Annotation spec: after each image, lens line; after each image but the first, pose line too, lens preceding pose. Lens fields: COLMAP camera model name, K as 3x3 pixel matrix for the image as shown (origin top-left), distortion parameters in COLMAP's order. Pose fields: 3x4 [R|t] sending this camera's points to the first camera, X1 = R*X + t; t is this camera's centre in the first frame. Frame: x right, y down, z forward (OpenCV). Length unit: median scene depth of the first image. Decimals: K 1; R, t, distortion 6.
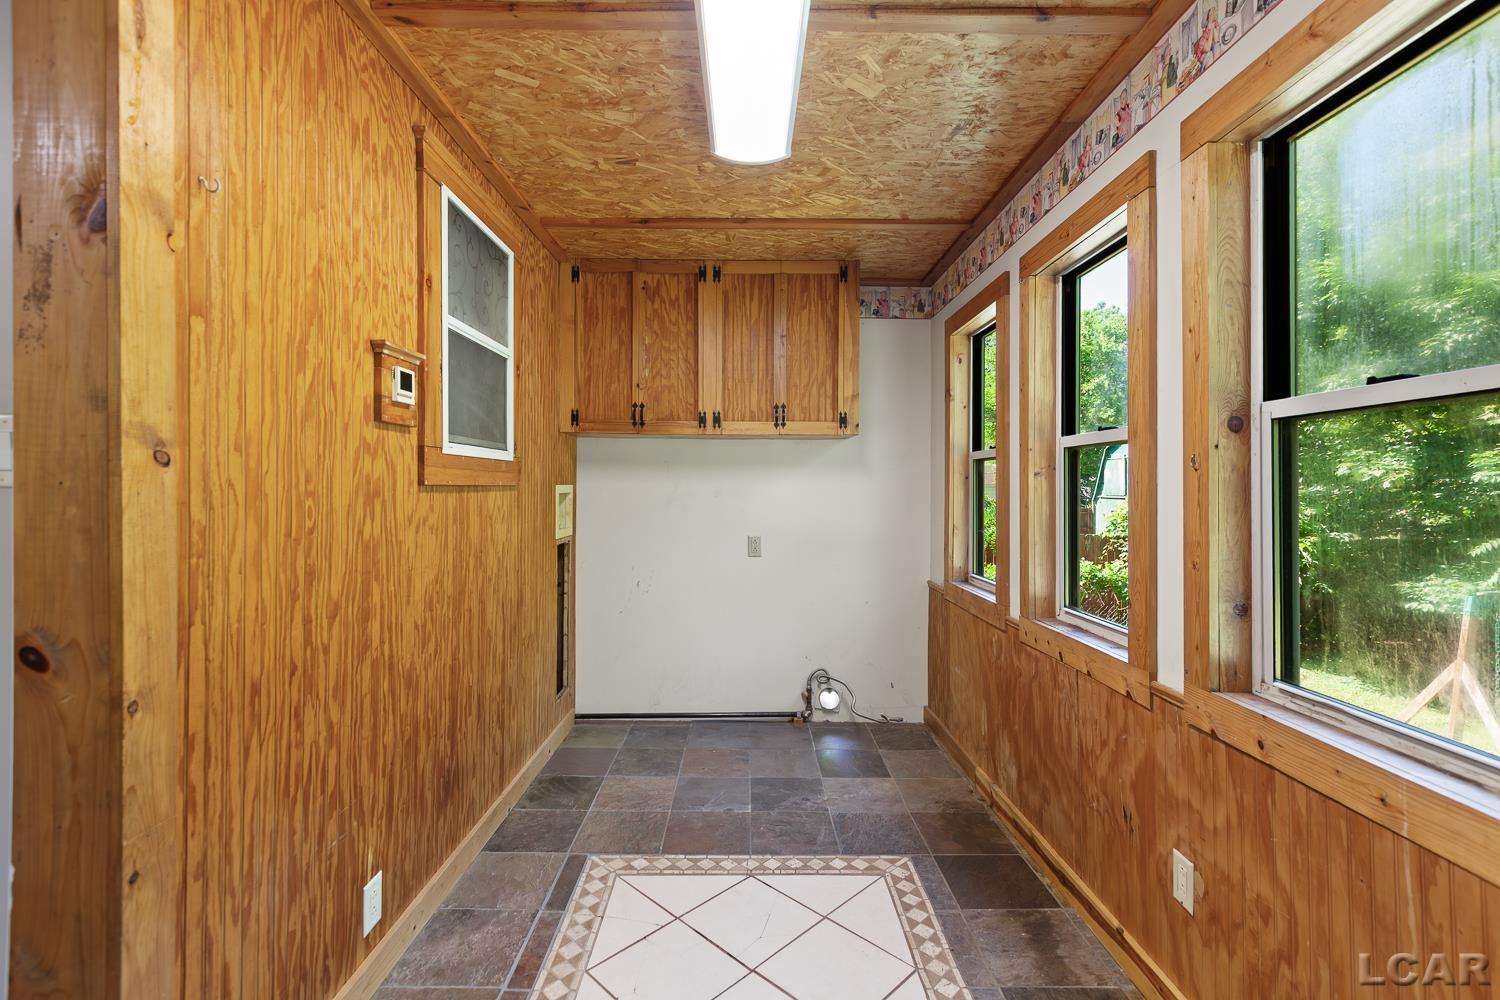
lens RADIAL K [[655.9, 0, 750.0], [0, 655.9, 500.0], [0, 0, 1]] dist [0.000532, 0.000044]
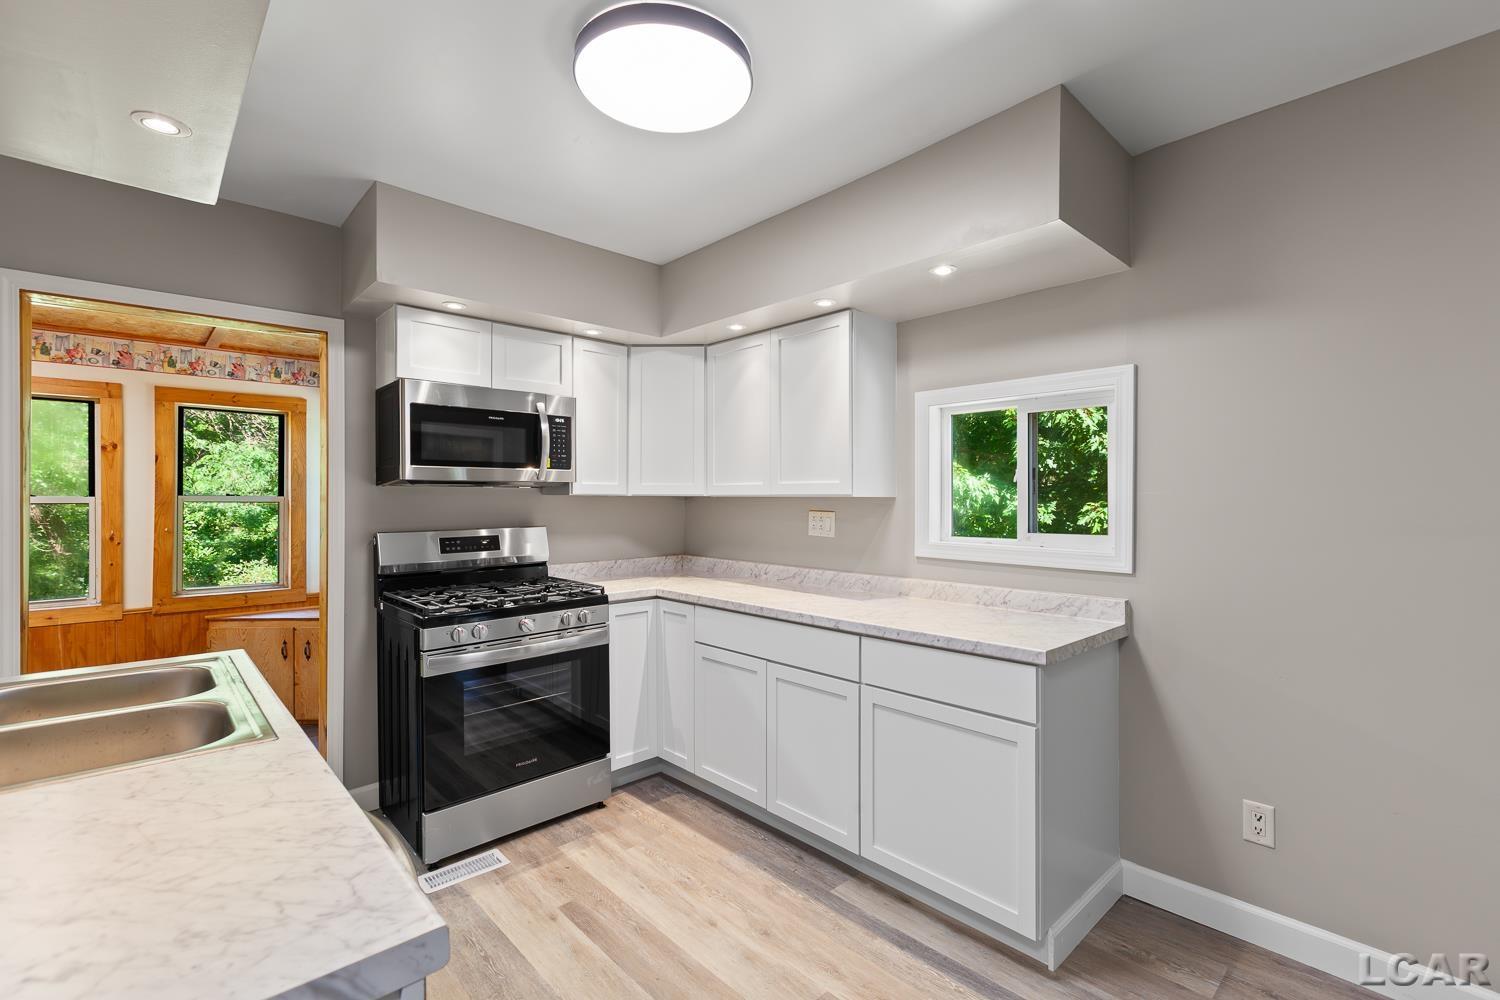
lens RADIAL K [[666.7, 0, 750.0], [0, 666.7, 500.0], [0, 0, 1]] dist [0.001861, 0.000430]
pose [[-0.674653, 0.001538, 0.738133, -3.097615], [0.003020, 0.999995, 0.000676, -0.135223], [-0.738129, 0.002685, -0.674655, 1.133909]]
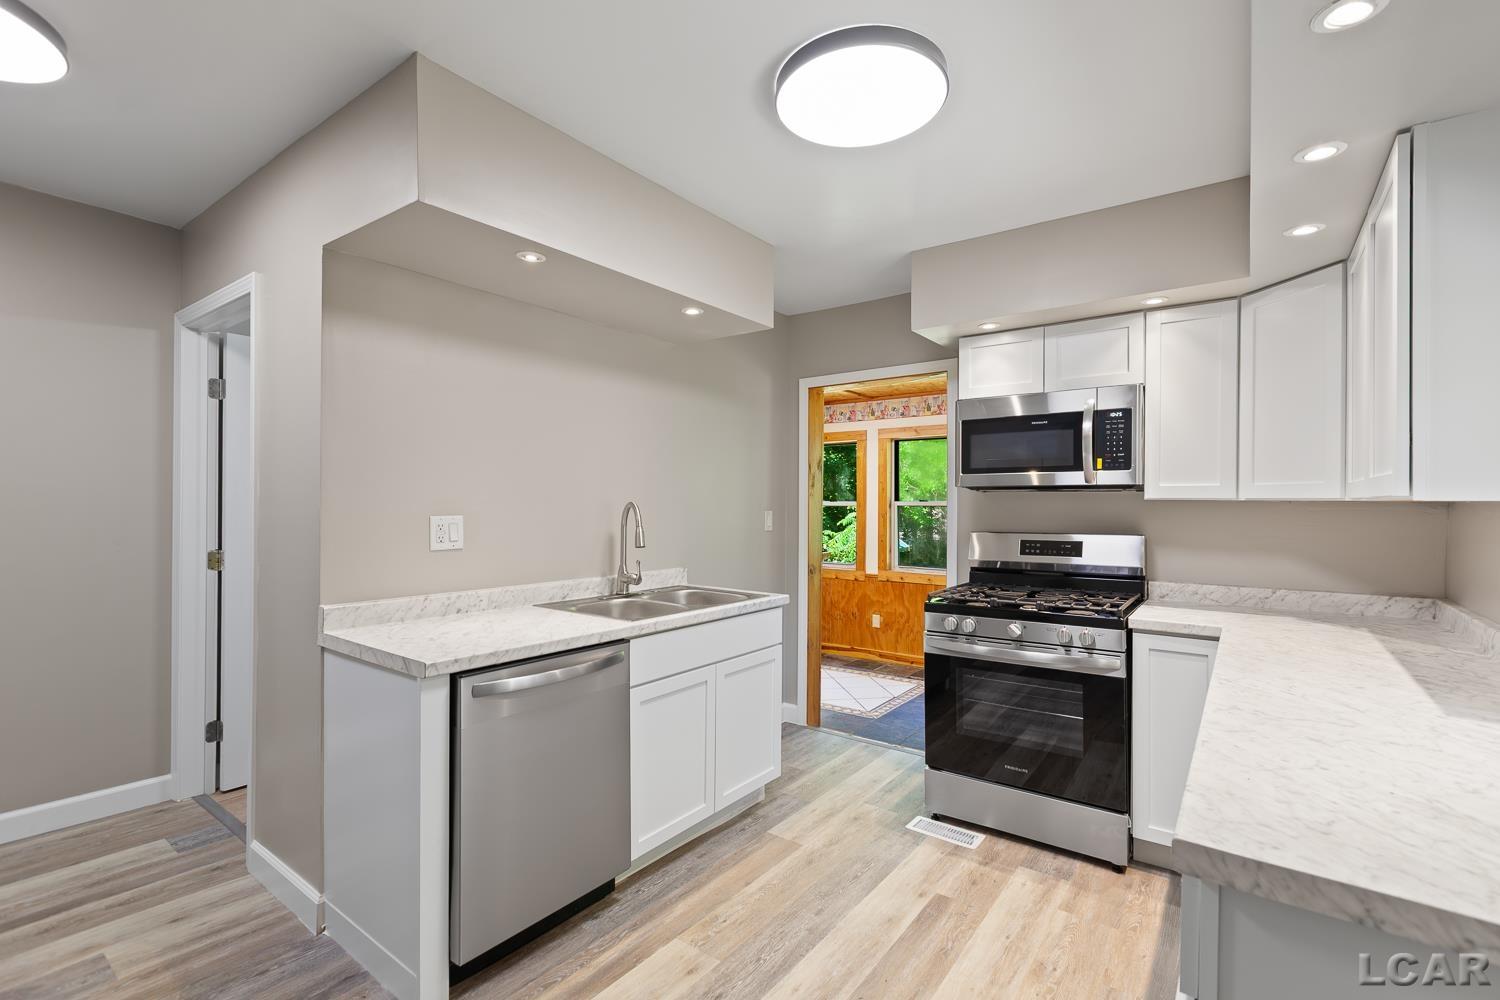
lens RADIAL K [[666.7, 0, 750.0], [0, 666.7, 500.0], [0, 0, 1]] dist [0.001861, 0.000430]
pose [[0.601813, 0.006689, 0.798609, -3.294397], [-0.005151, 0.999977, -0.004494, -0.136747], [-0.798621, -0.001409, 0.601833, -0.879728]]
